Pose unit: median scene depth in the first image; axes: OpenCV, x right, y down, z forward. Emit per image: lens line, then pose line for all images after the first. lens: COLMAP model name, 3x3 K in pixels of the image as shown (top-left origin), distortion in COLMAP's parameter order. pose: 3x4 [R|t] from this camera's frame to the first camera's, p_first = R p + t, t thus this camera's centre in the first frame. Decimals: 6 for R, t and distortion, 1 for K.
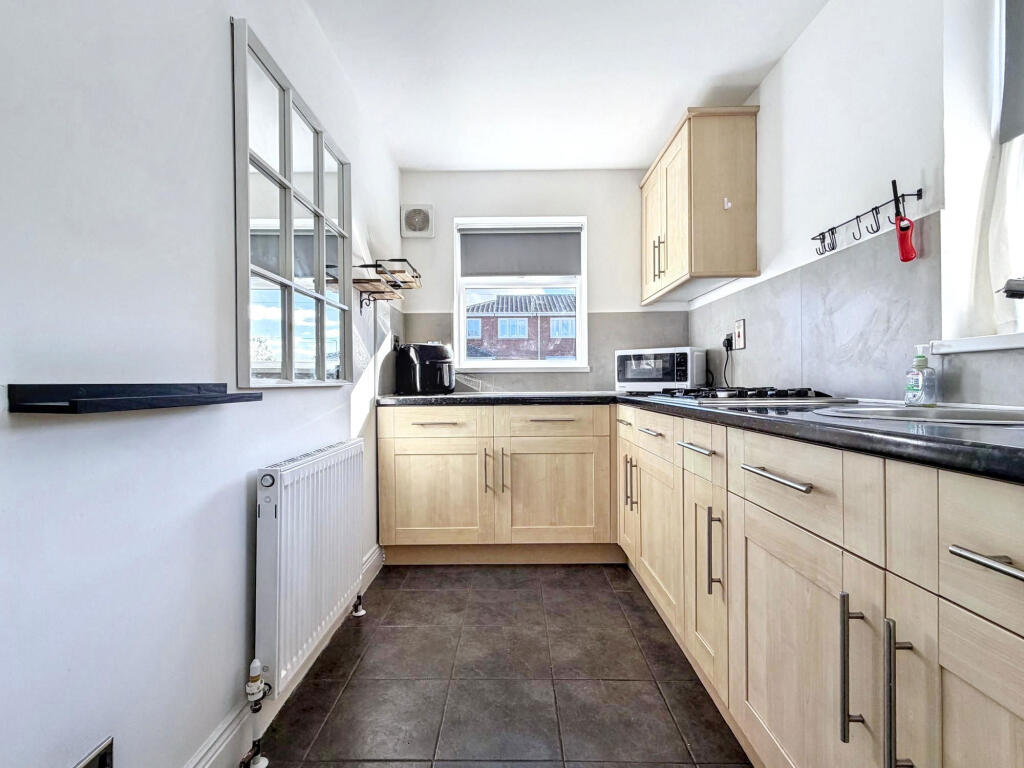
lens RADIAL K [[456.6, 0, 512.0], [0, 456.6, 384.0], [0, 0, 1]] dist [-0.000465, -0.000064]
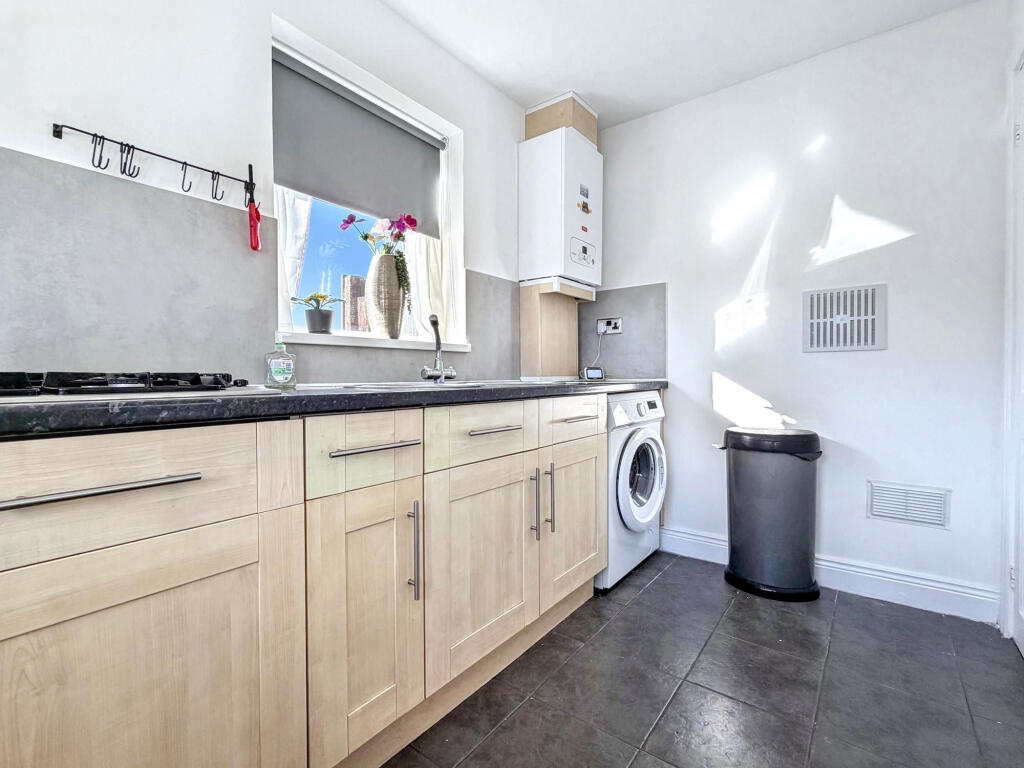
lens RADIAL K [[456.6, 0, 512.0], [0, 456.6, 384.0], [0, 0, 1]] dist [-0.000465, -0.000064]
pose [[-0.787319, -0.003543, 0.616536, -0.245627], [0.007832, 0.999845, 0.015748, 0.026893], [-0.616496, 0.017227, -0.787169, 1.481250]]
